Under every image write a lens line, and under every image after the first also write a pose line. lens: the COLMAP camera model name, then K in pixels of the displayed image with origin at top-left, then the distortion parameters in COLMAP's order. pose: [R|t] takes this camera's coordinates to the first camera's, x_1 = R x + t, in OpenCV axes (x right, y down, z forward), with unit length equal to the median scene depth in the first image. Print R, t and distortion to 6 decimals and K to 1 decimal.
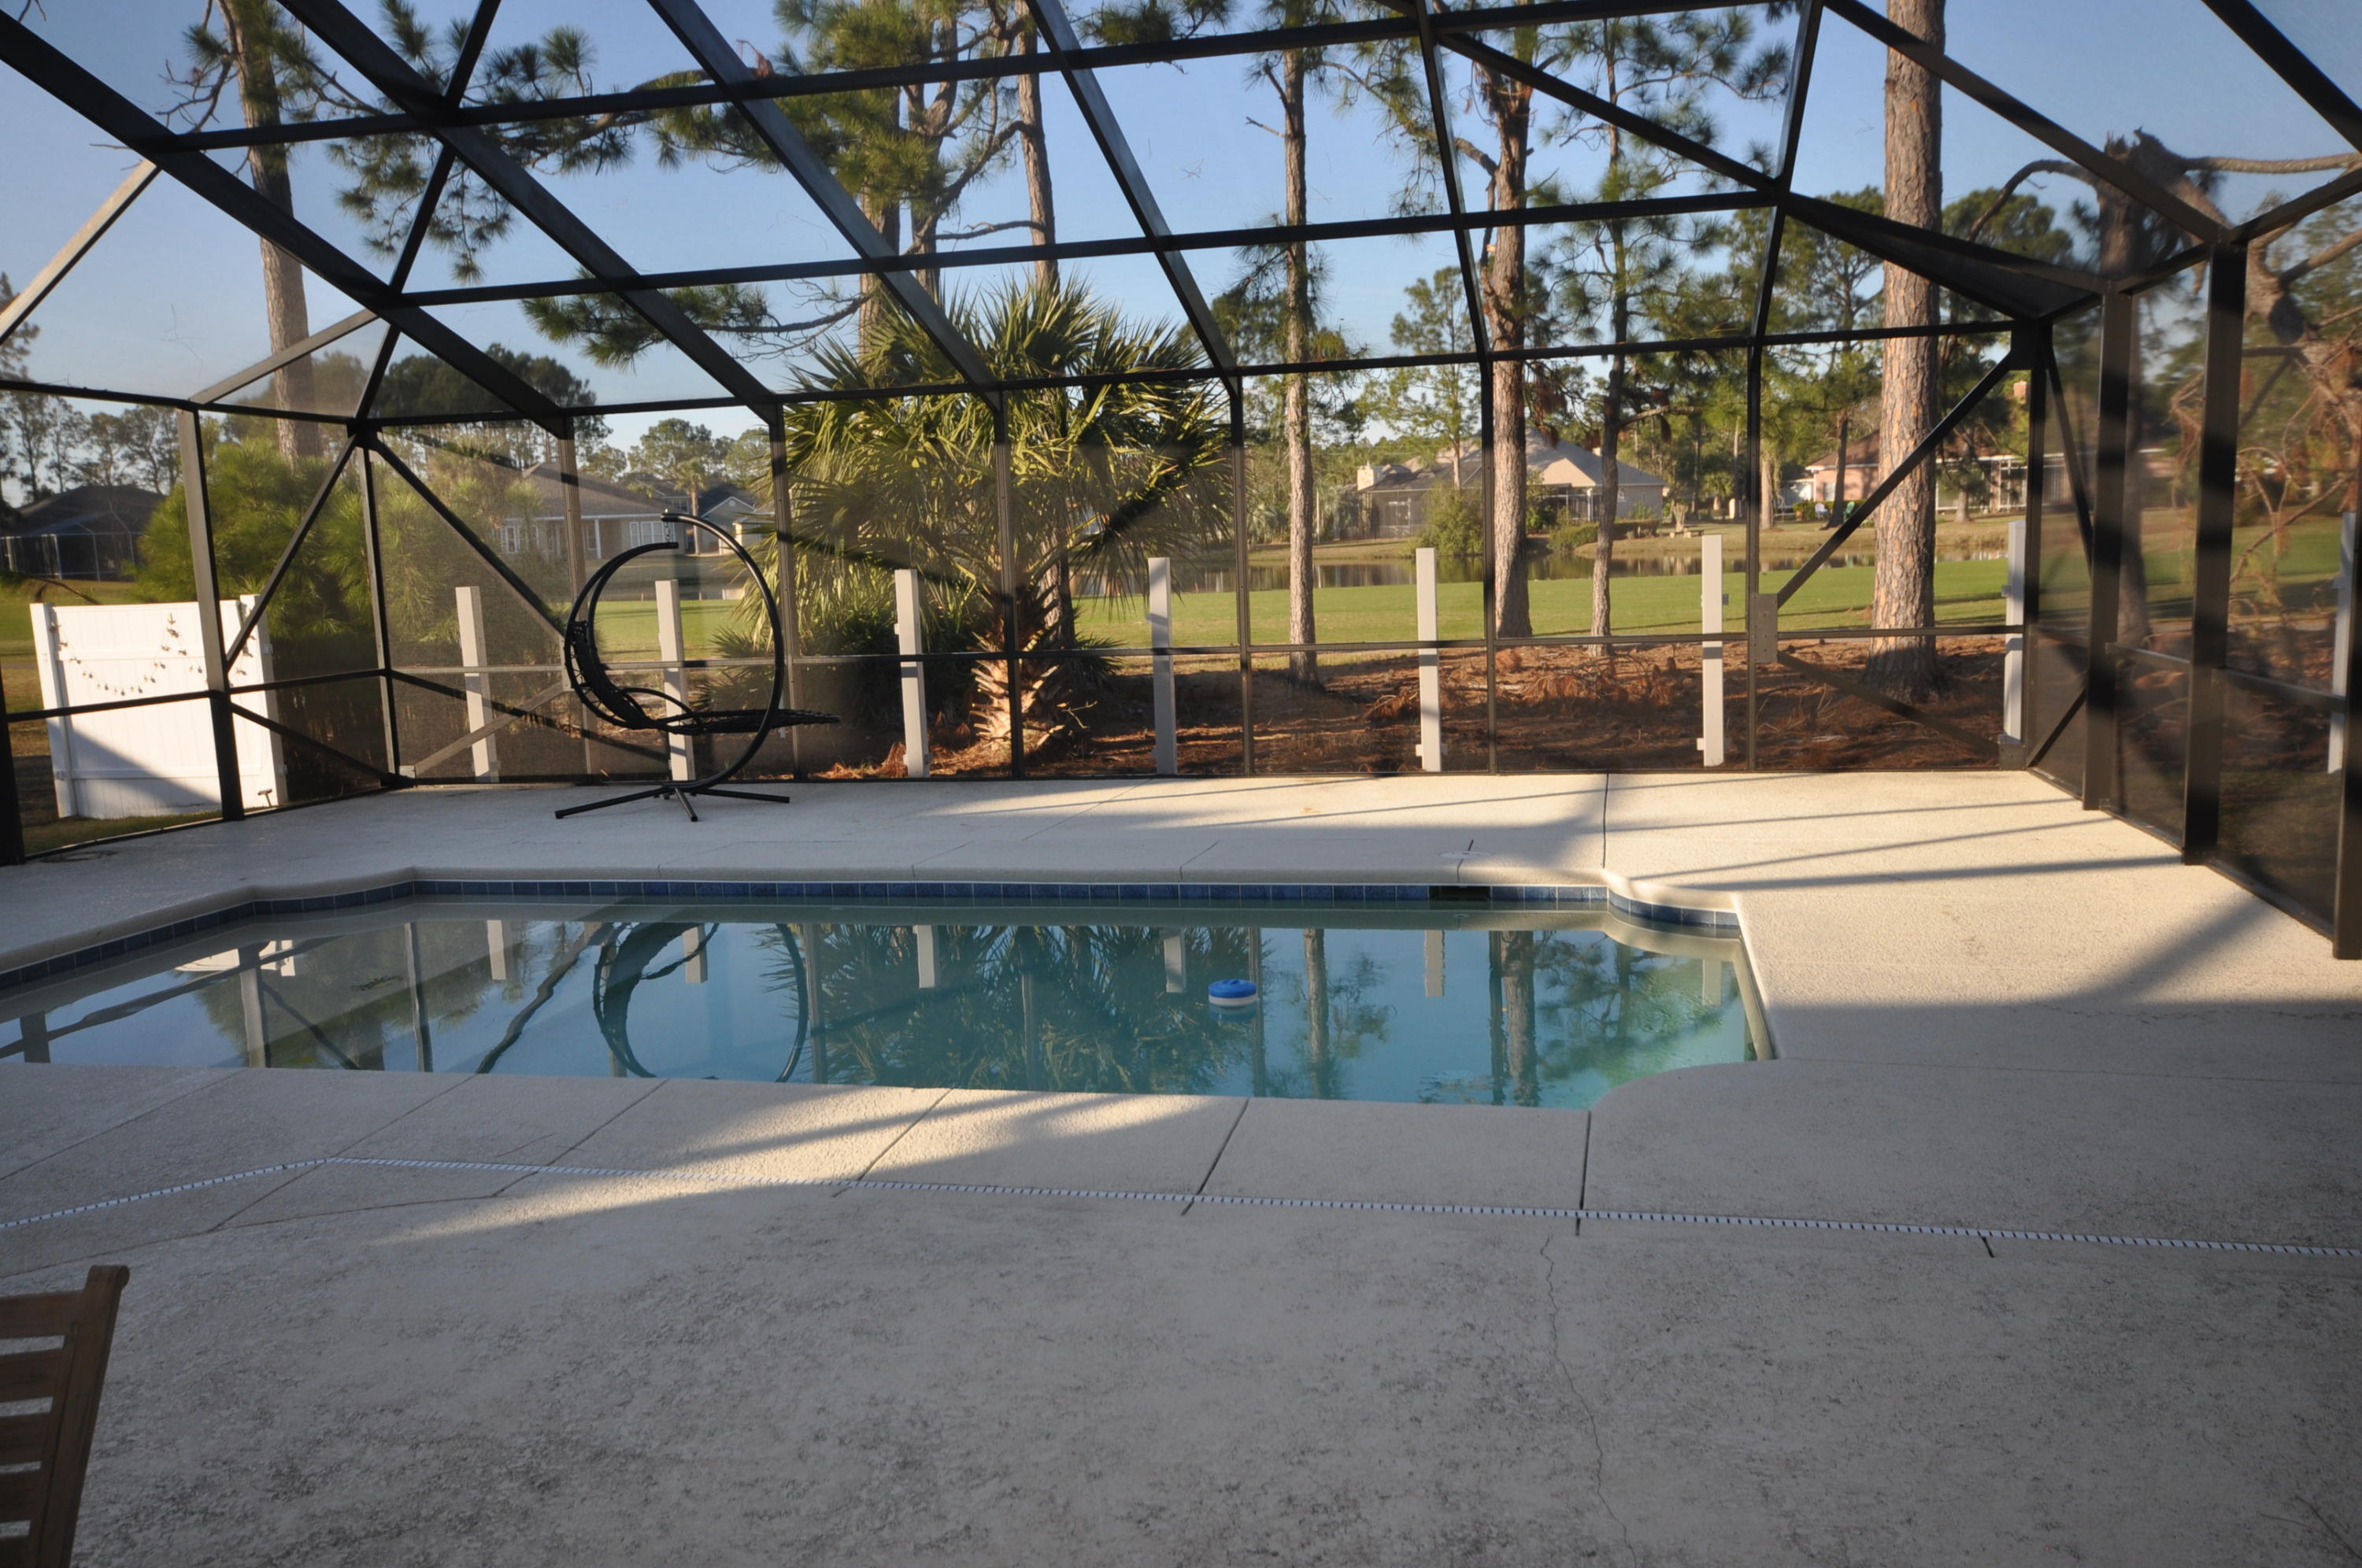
lens RADIAL K [[1902.7, 0, 1181.0], [0, 1902.7, 784.0], [0, 0, 1]] dist [0.022121, 0.005065]
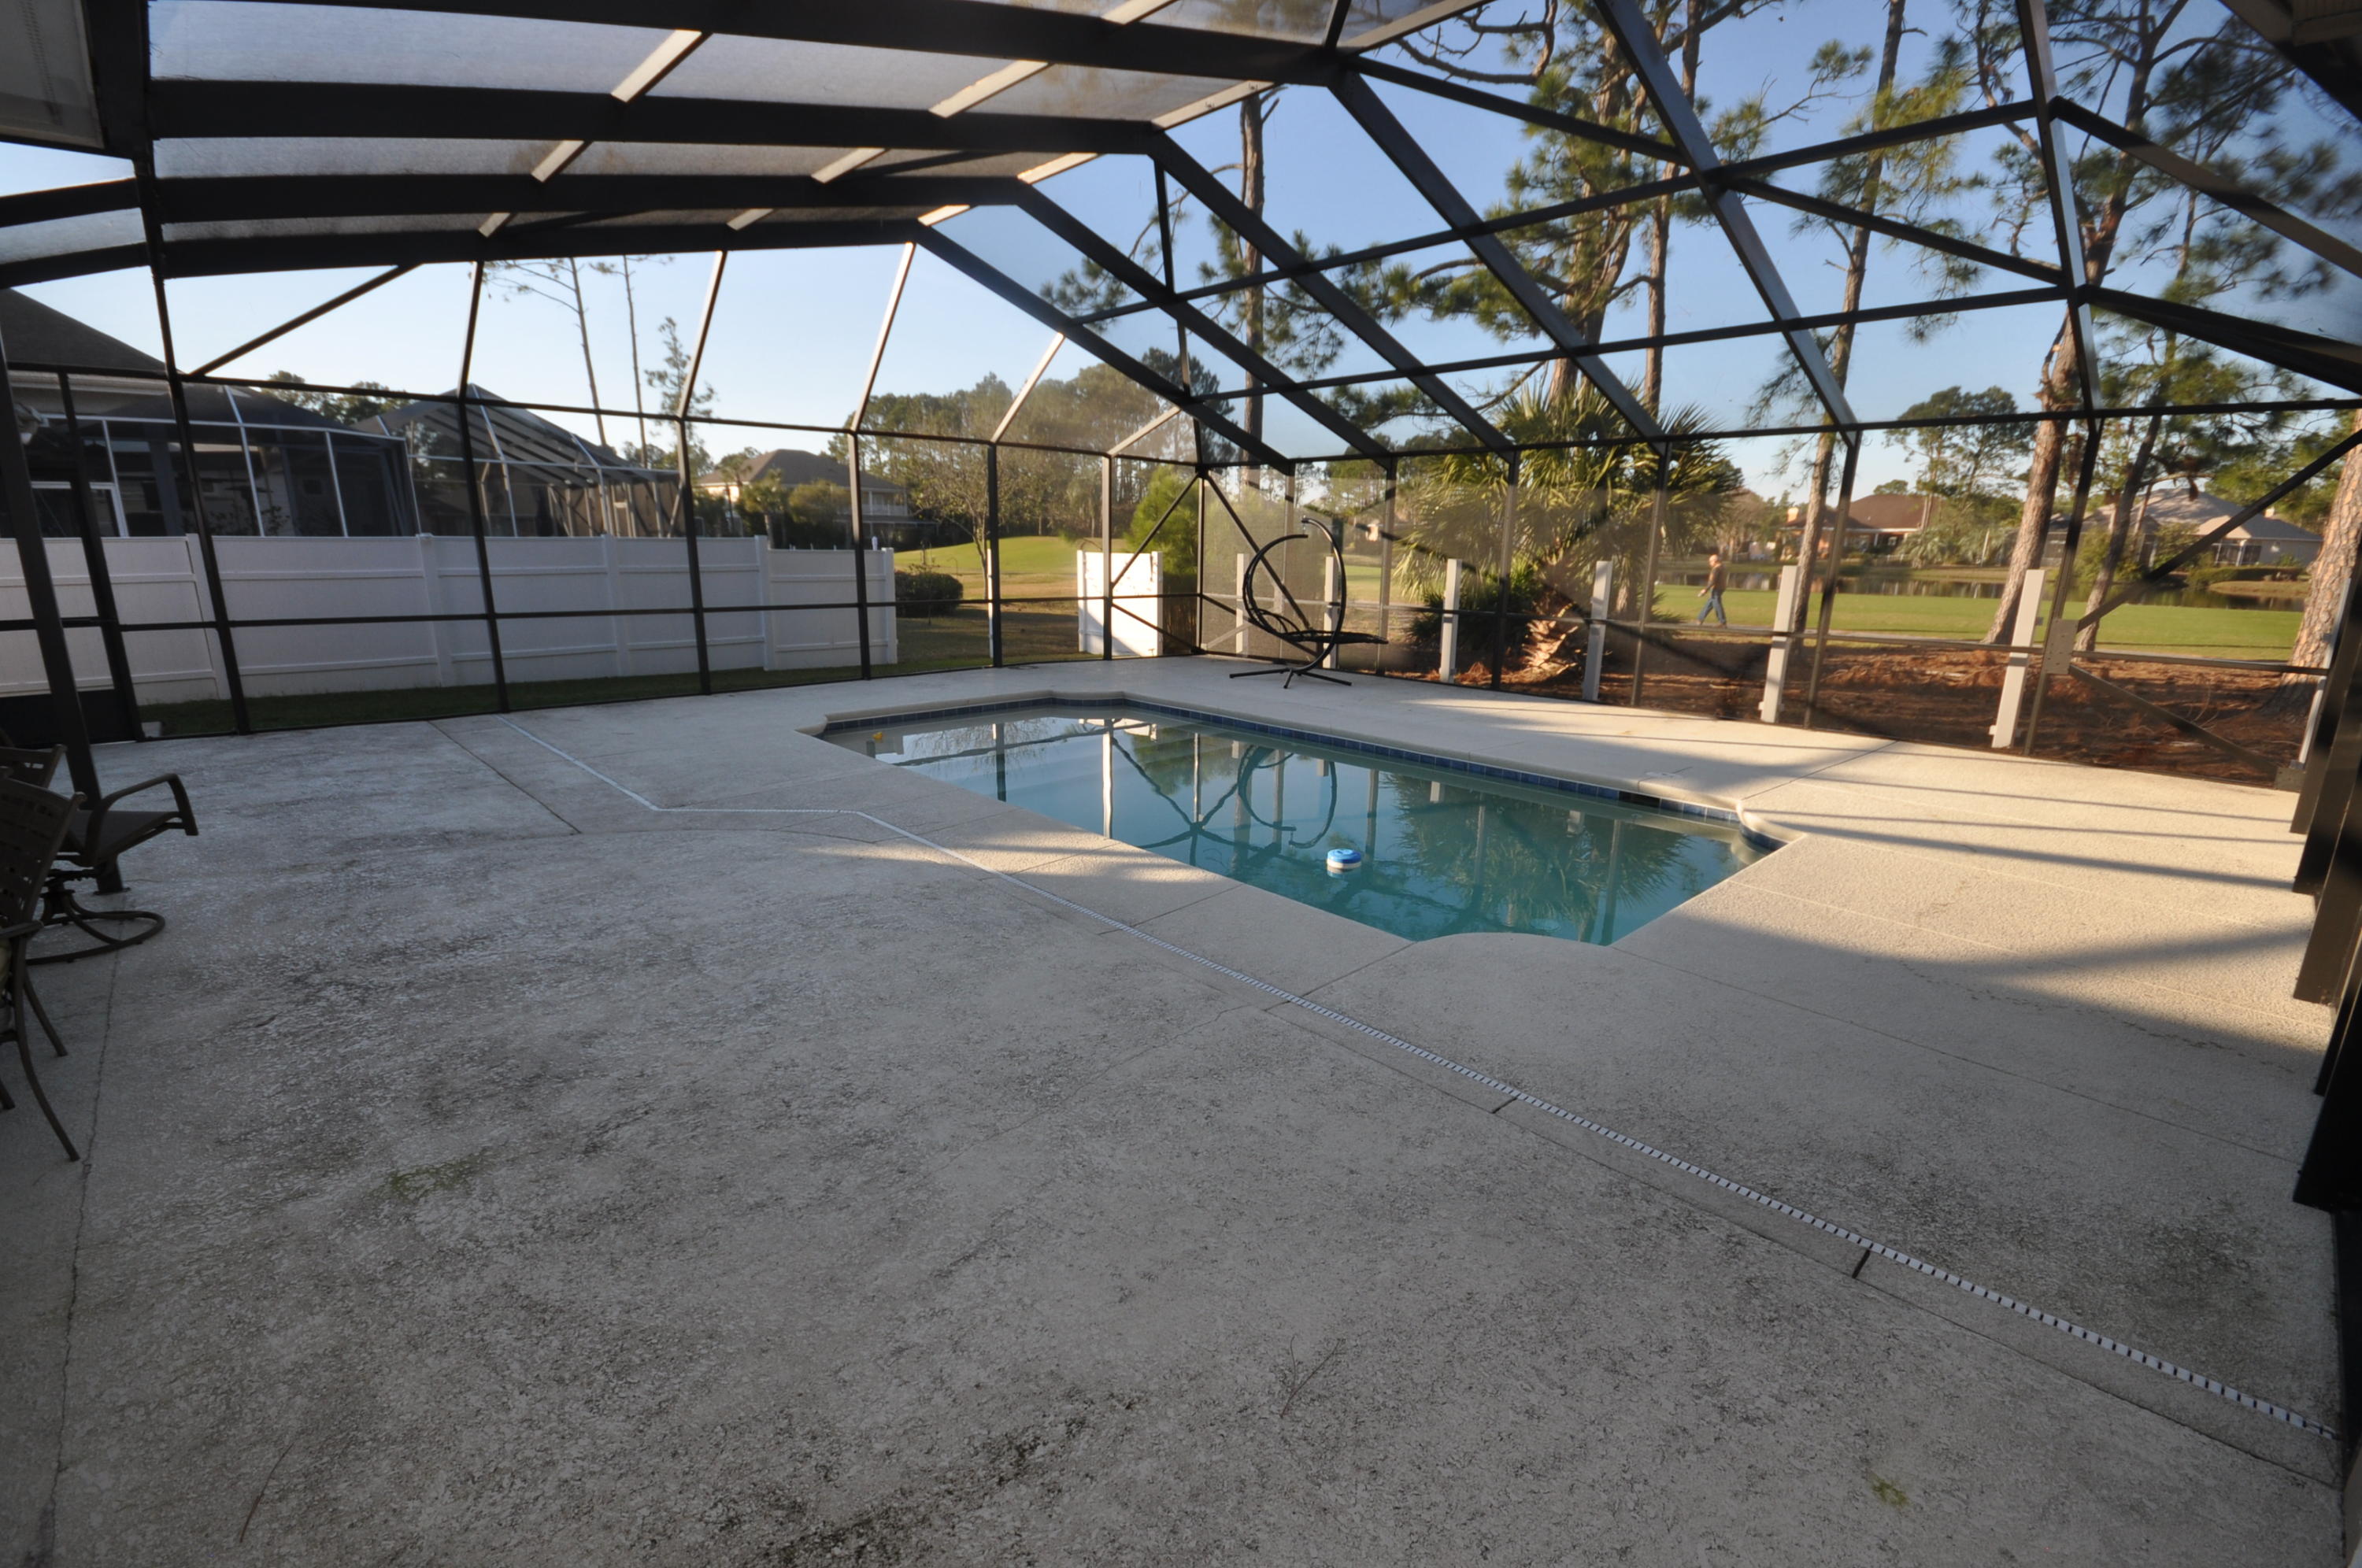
lens RADIAL K [[1036.6, 0, 1181.0], [0, 1036.6, 784.0], [0, 0, 1]] dist [0.003795, -0.009303]
pose [[0.831454, 0.177895, -0.526344, 0.191393], [-0.121598, 0.982652, 0.140033, -0.016517], [0.542124, -0.052429, 0.838661, 0.096614]]
